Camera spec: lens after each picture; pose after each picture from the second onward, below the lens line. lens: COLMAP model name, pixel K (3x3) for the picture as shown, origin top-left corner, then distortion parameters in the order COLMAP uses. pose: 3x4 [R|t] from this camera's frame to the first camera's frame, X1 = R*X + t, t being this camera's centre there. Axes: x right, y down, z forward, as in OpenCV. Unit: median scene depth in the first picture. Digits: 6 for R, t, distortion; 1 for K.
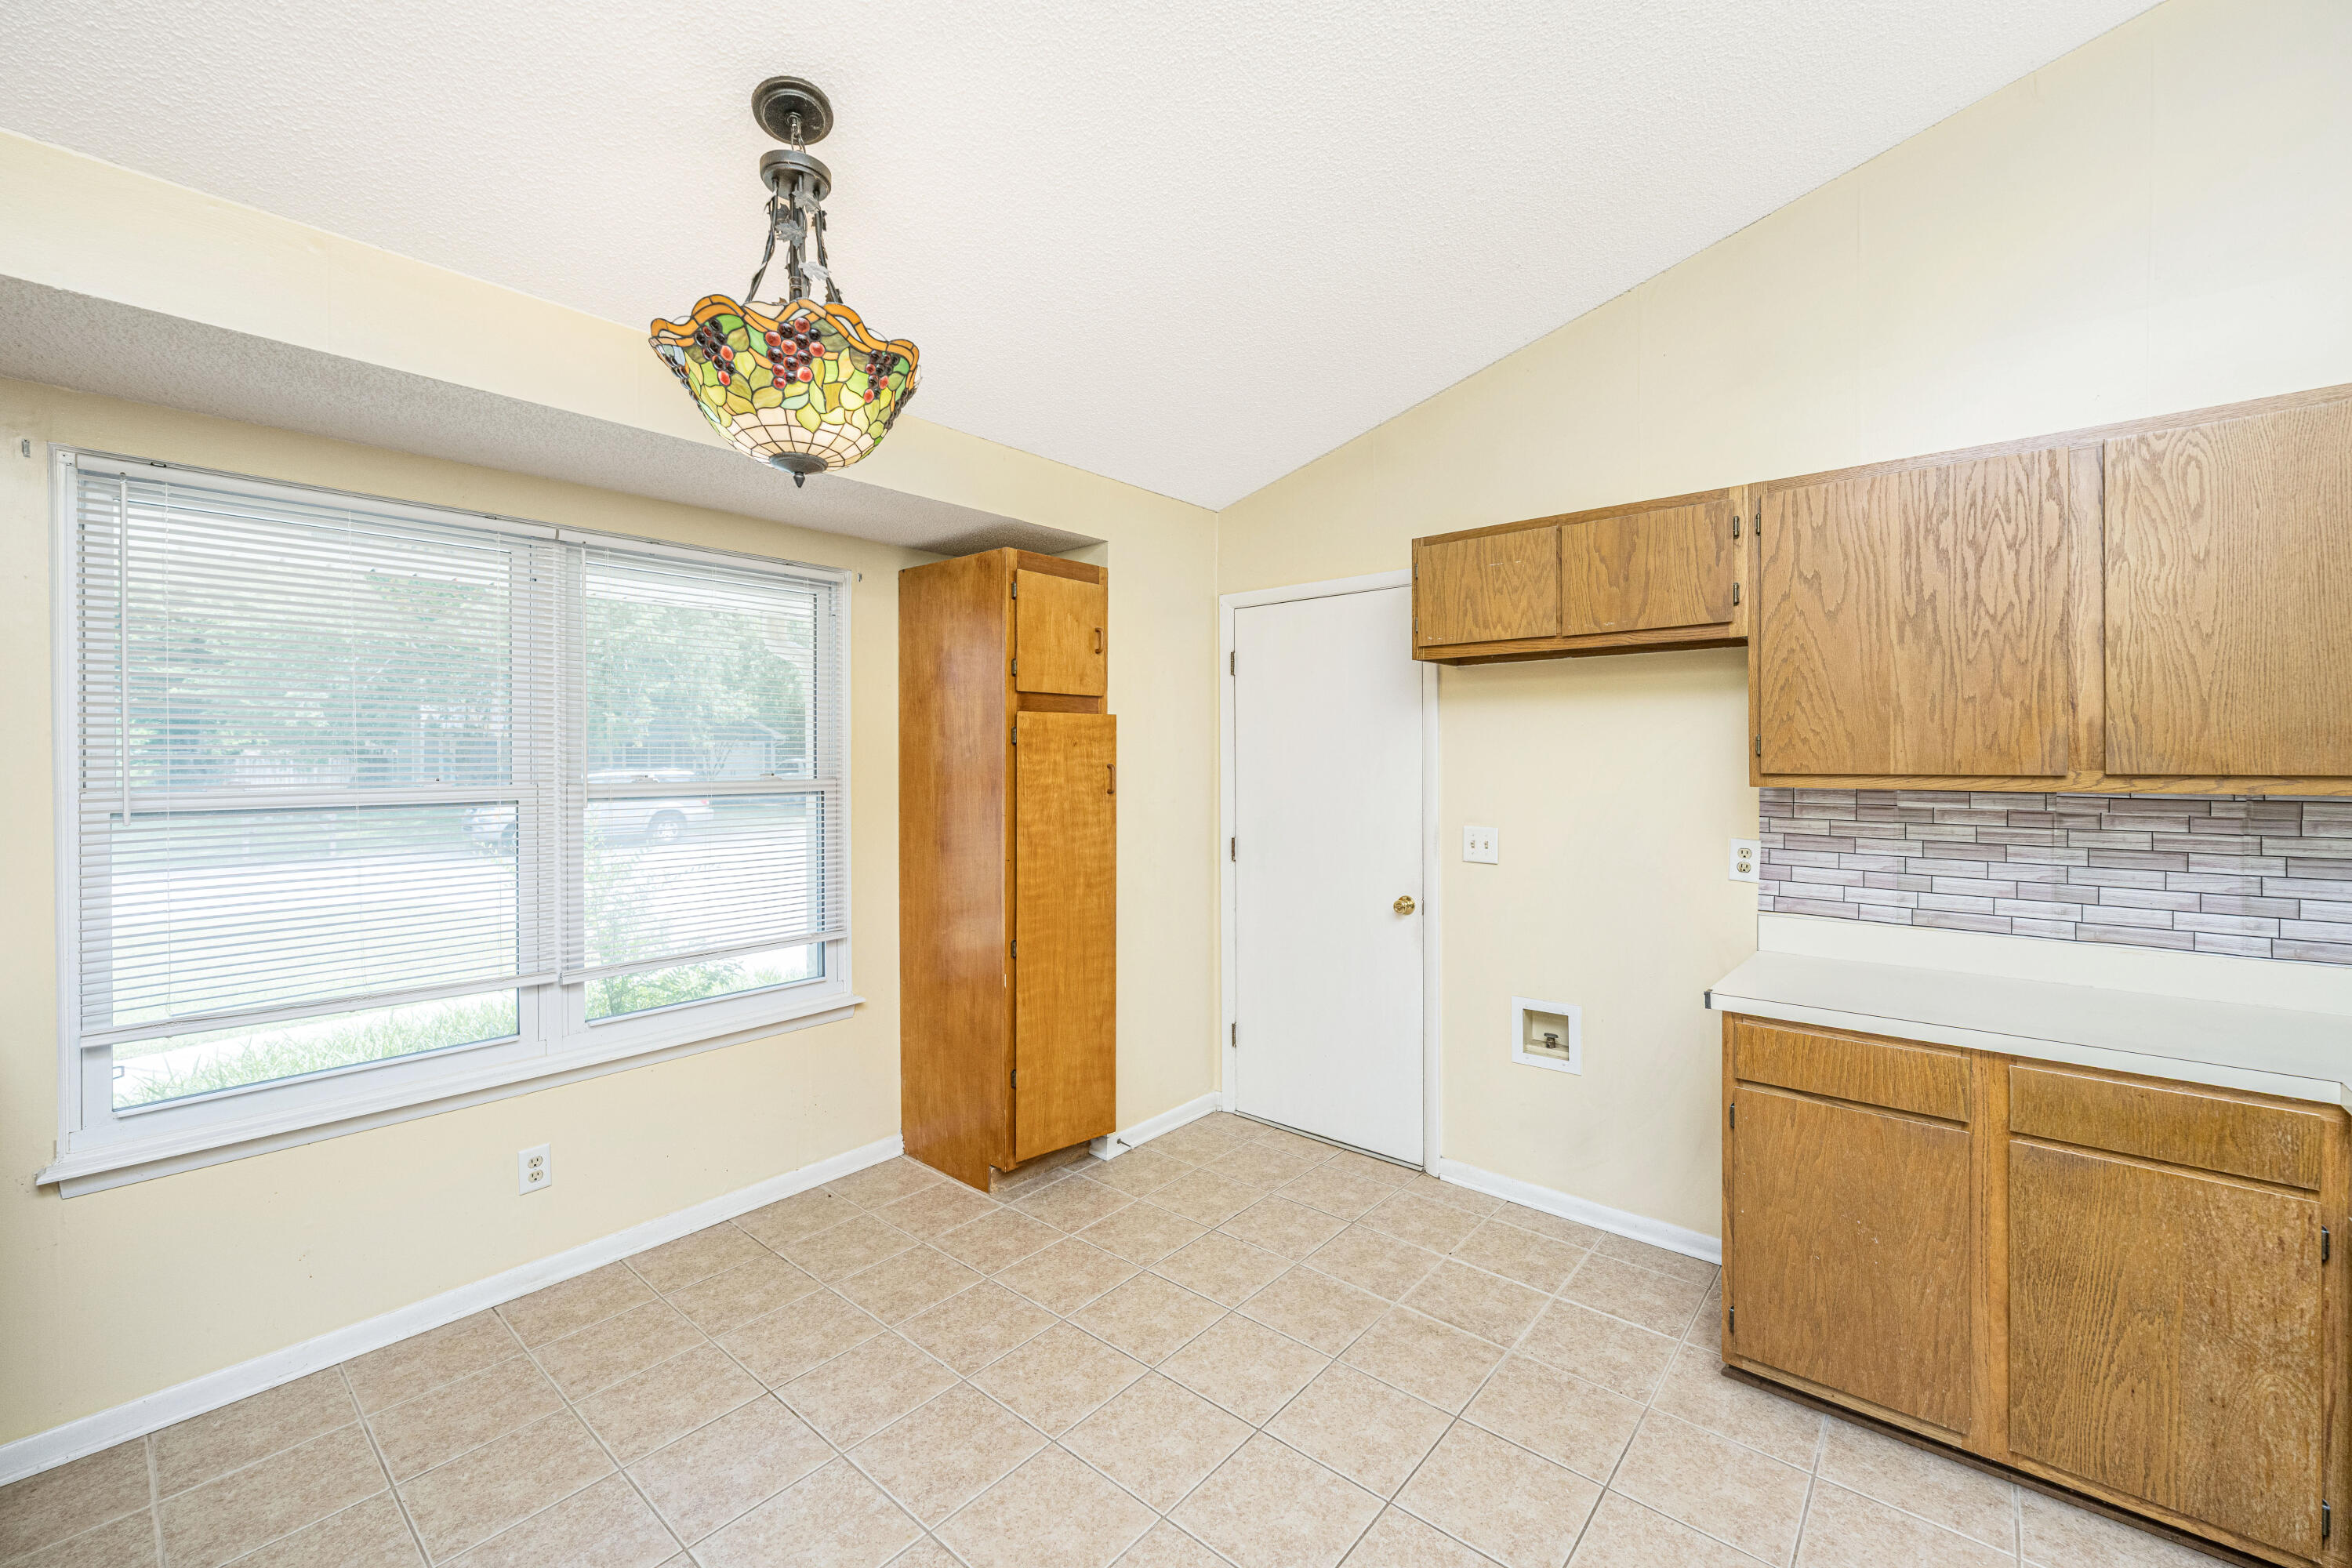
lens RADIAL K [[946.3, 0, 1184.4], [0, 946.3, 773.4], [0, 0, 1]] dist [-0.001544, 0.000605]
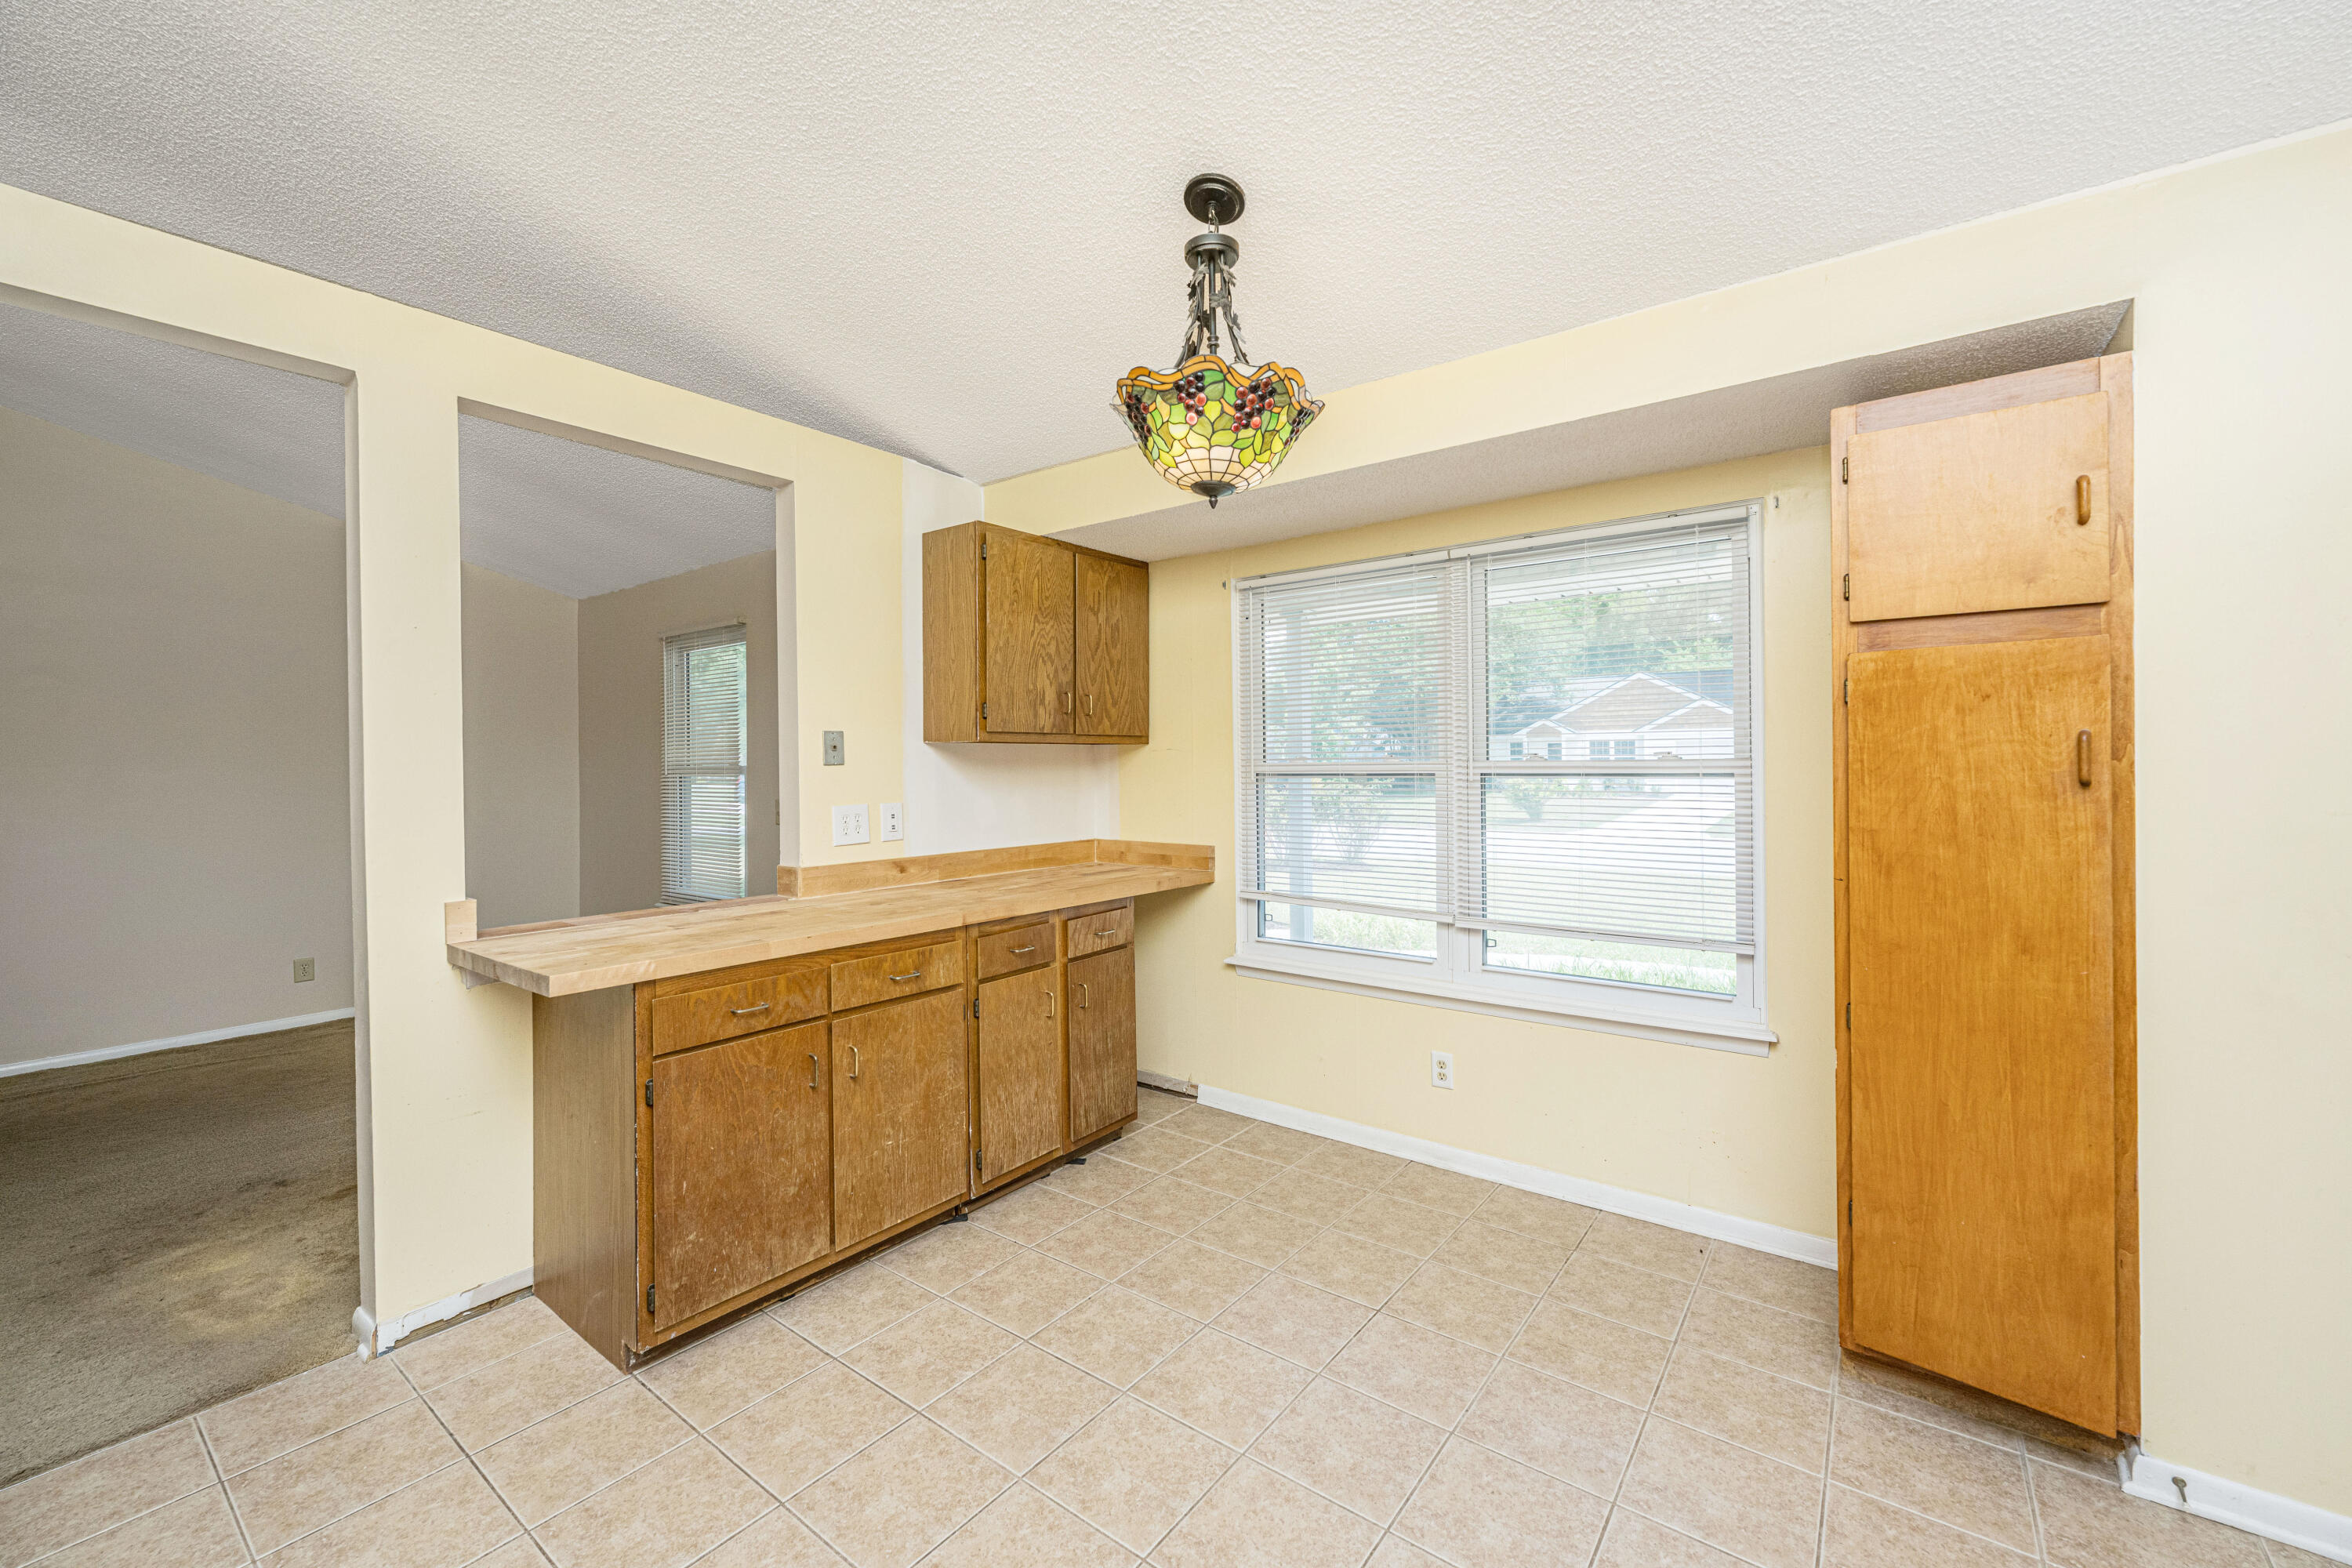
lens RADIAL K [[946.3, 0, 1182.5], [0, 946.3, 772.4], [0, 0, 1]] dist [-0.001544, 0.000605]
pose [[0.053452, 0.014538, -0.998465, 0.468374], [-0.008223, 0.999867, 0.014118, 0.011089], [0.998537, 0.007455, 0.053565, 0.521253]]
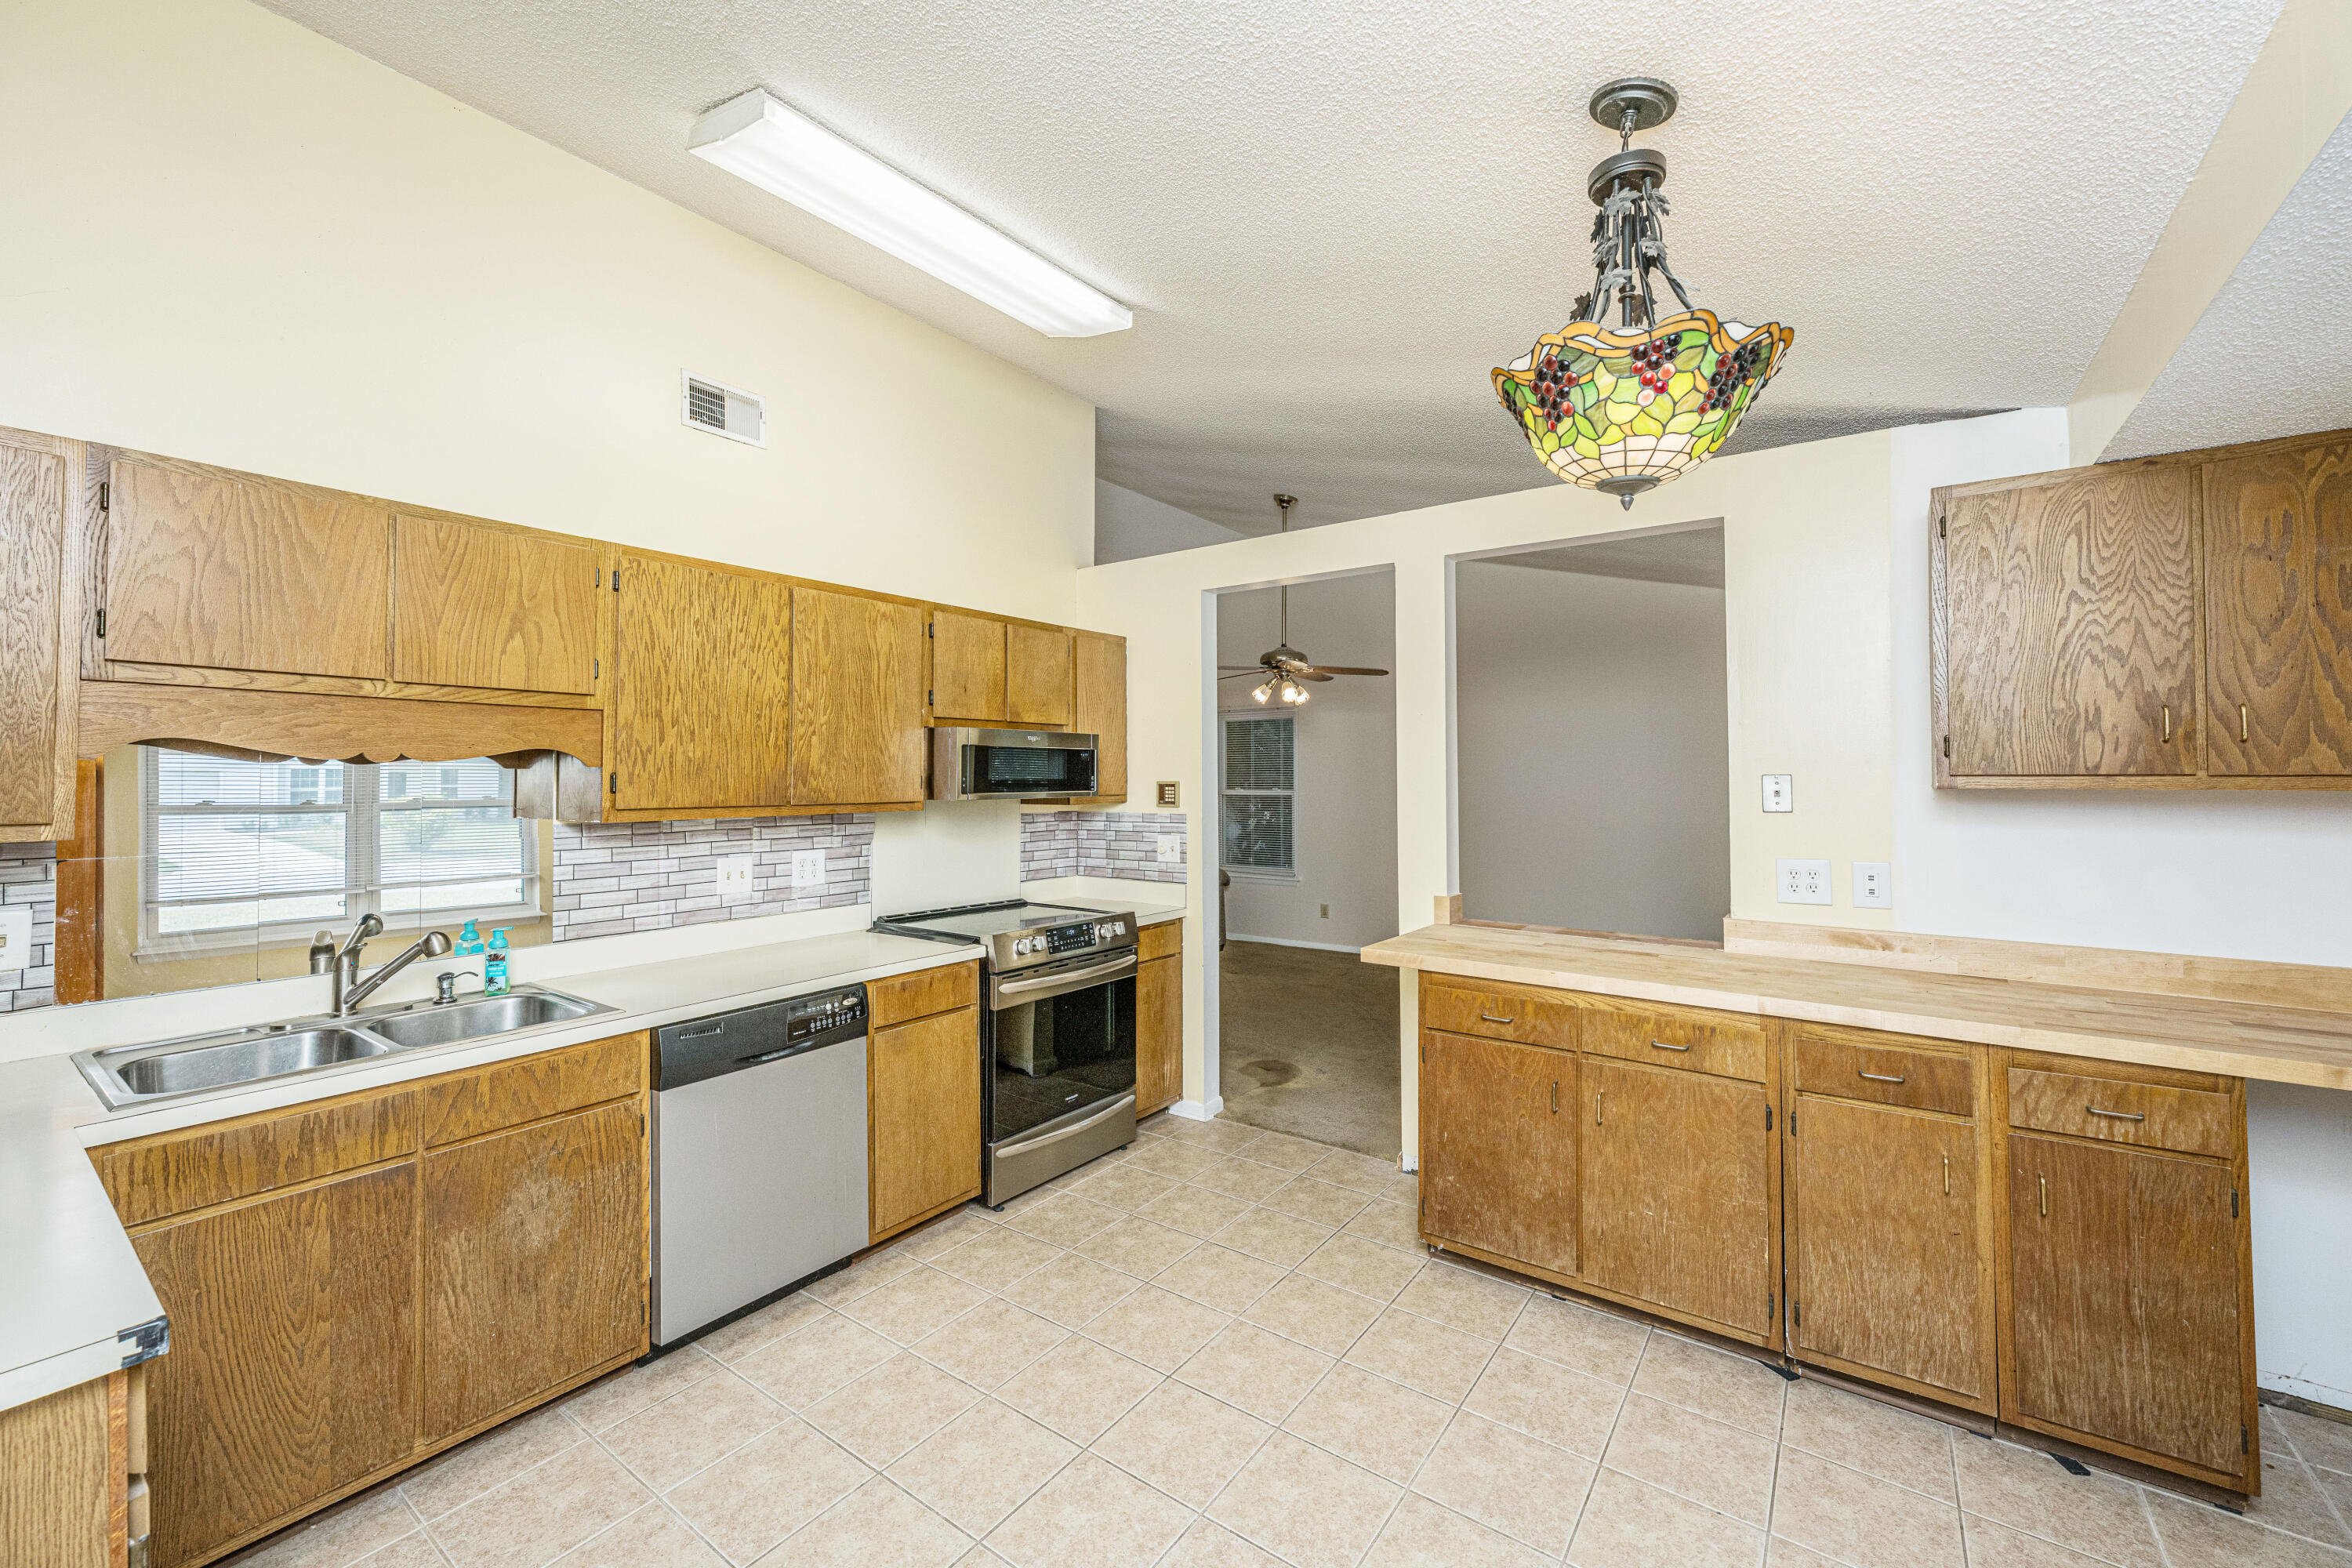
lens RADIAL K [[946.3, 0, 1178.2], [0, 946.3, 768.1], [0, 0, 1]] dist [-0.001544, 0.000605]
pose [[-0.998129, 0.006617, -0.060781, 0.046030], [0.006313, 0.999967, 0.005190, -0.033371], [0.060814, 0.004797, -0.998138, 1.114259]]
